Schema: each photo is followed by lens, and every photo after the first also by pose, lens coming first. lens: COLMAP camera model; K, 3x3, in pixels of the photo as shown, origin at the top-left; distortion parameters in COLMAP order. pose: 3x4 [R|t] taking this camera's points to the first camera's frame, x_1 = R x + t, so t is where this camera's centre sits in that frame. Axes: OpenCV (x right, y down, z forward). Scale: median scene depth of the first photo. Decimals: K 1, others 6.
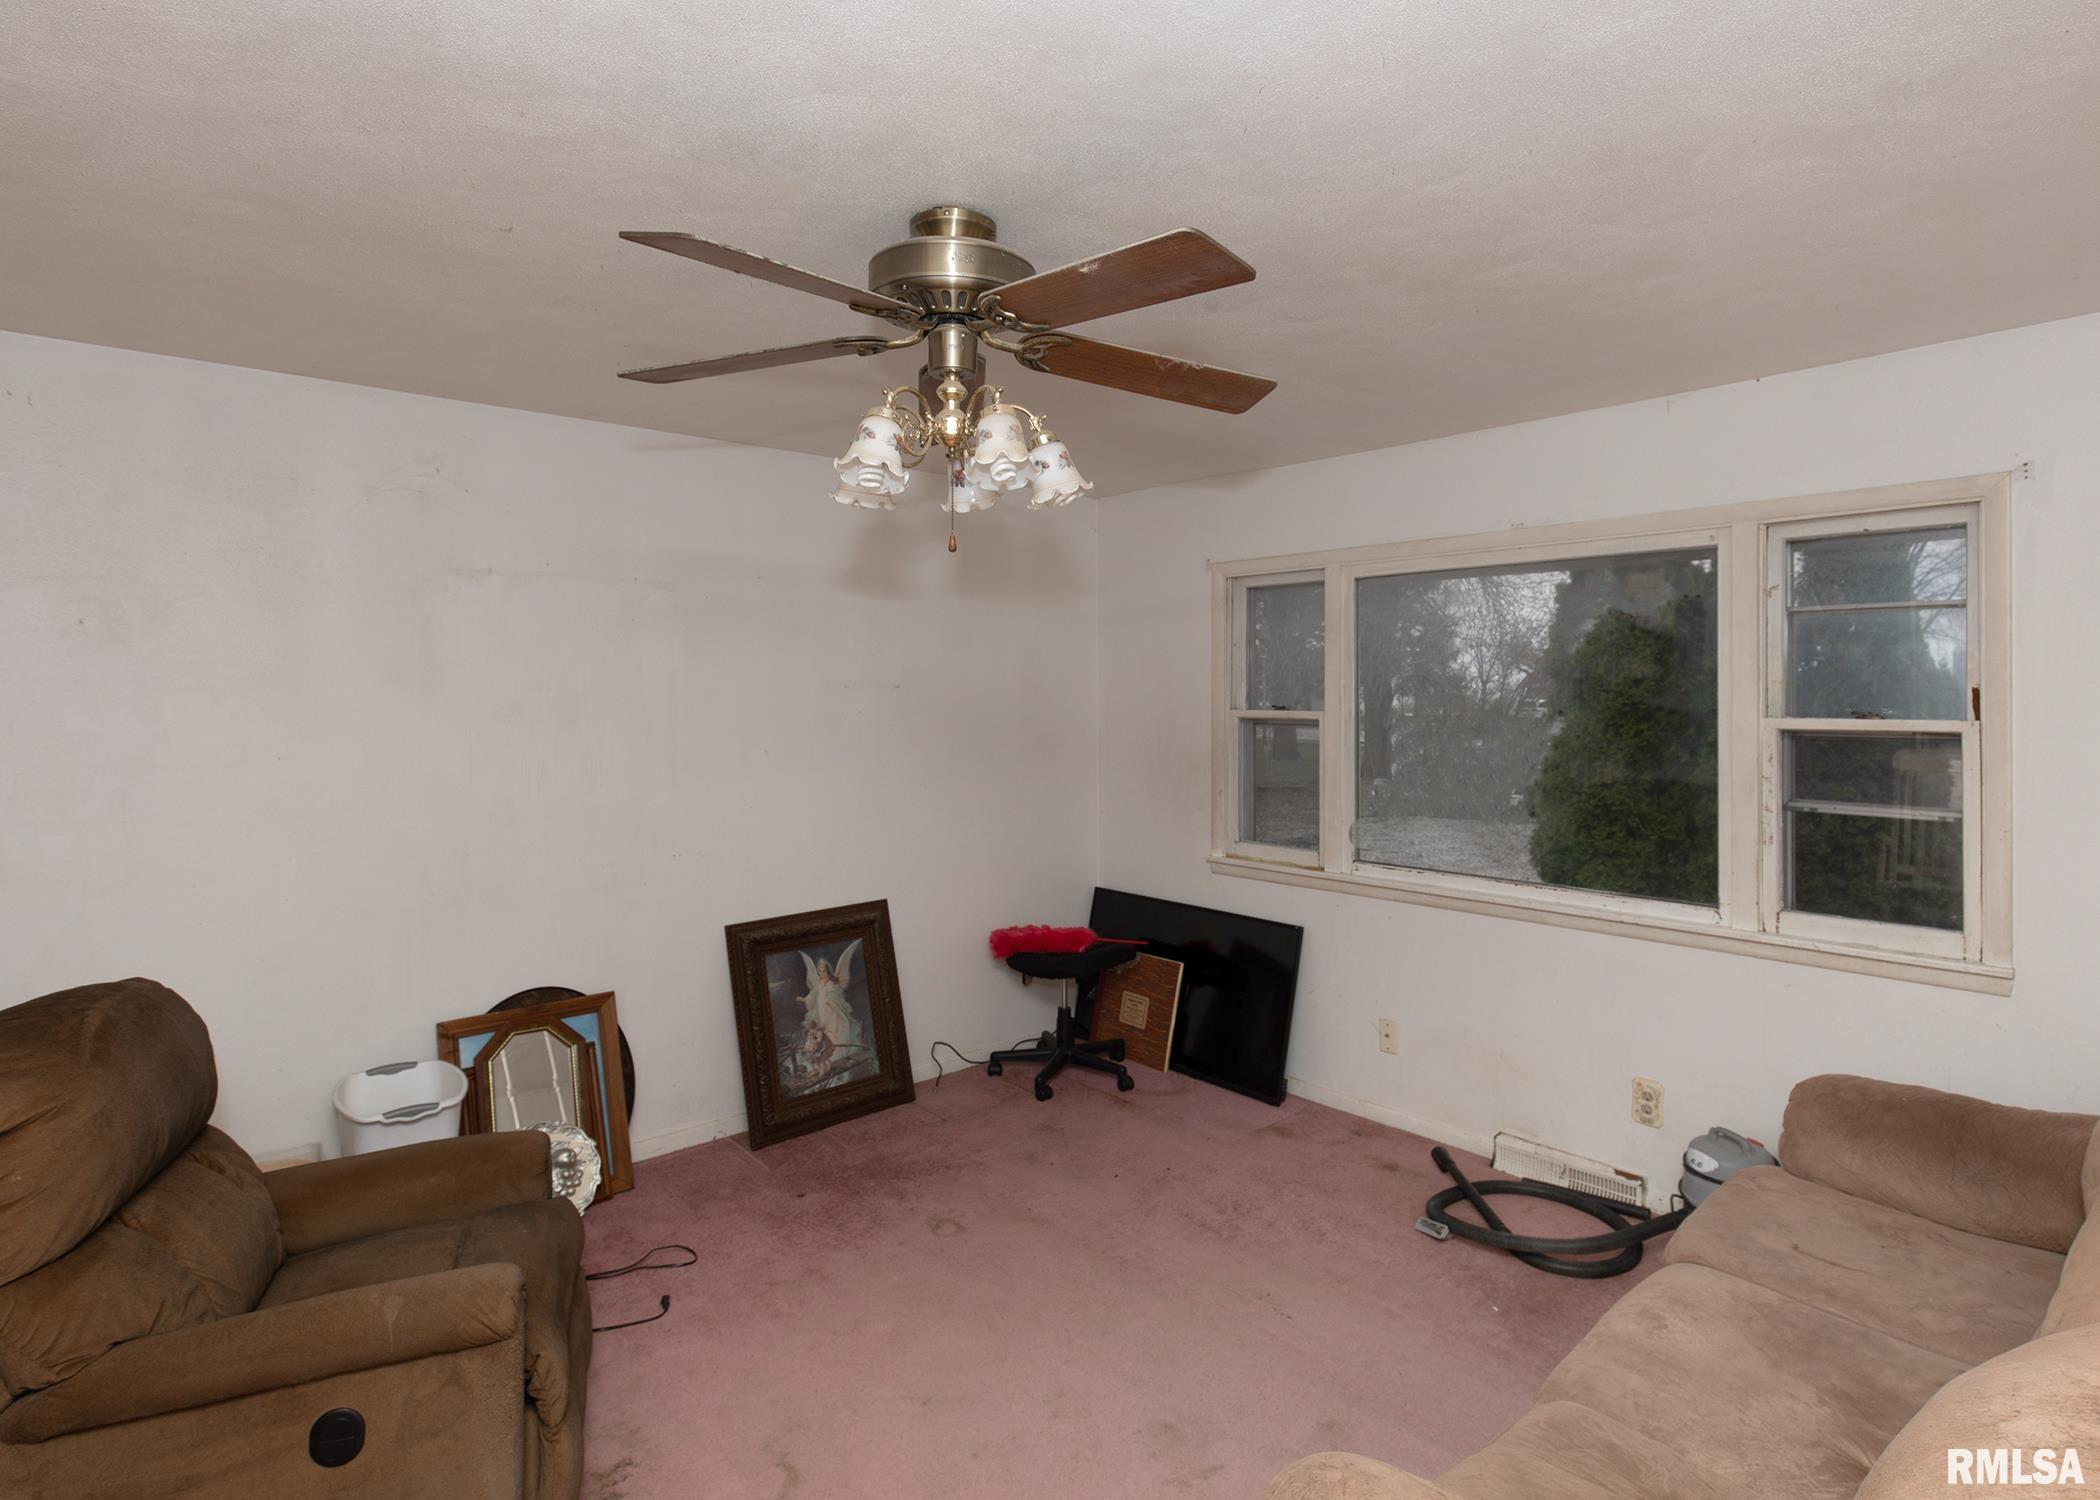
lens RADIAL K [[1076.2, 0, 1019.9], [0, 1076.2, 710.7], [0, 0, 1]] dist [0.003024, -0.002751]
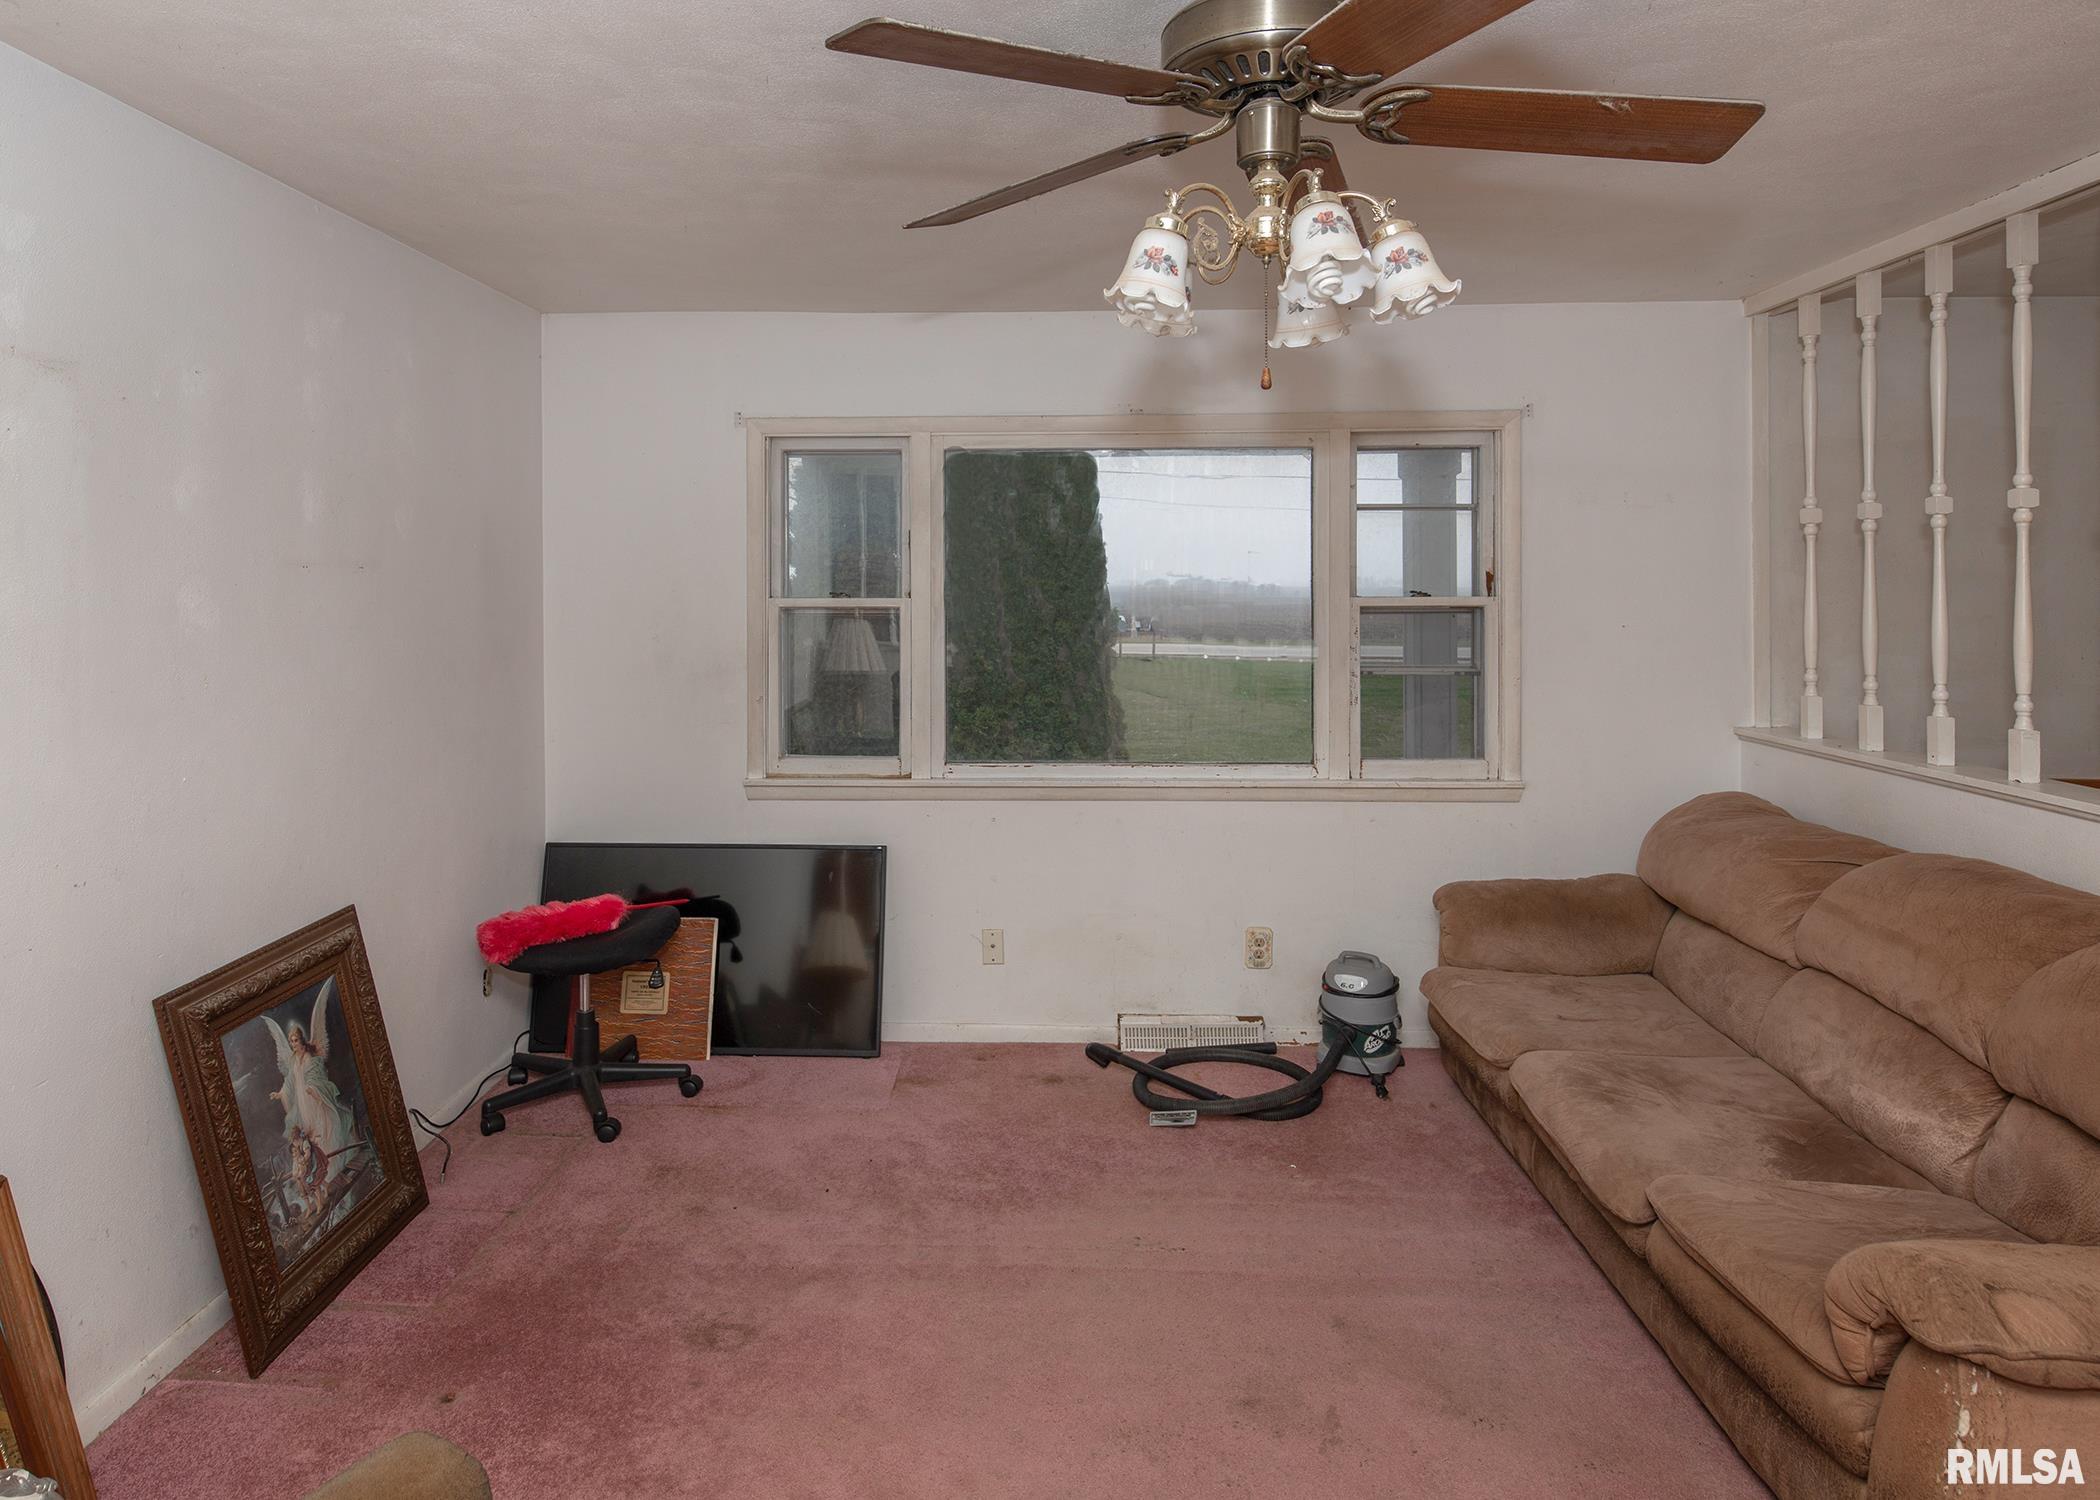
lens RADIAL K [[1224.3, 0, 1047.2], [0, 1224.3, 605.0], [0, 0, 1]] dist [-0.000876, -0.003872]
pose [[0.701100, -0.015084, 0.712903, -0.381267], [0.013775, 0.999876, 0.007609, 0.000257], [-0.712930, 0.004486, 0.701221, 0.229365]]
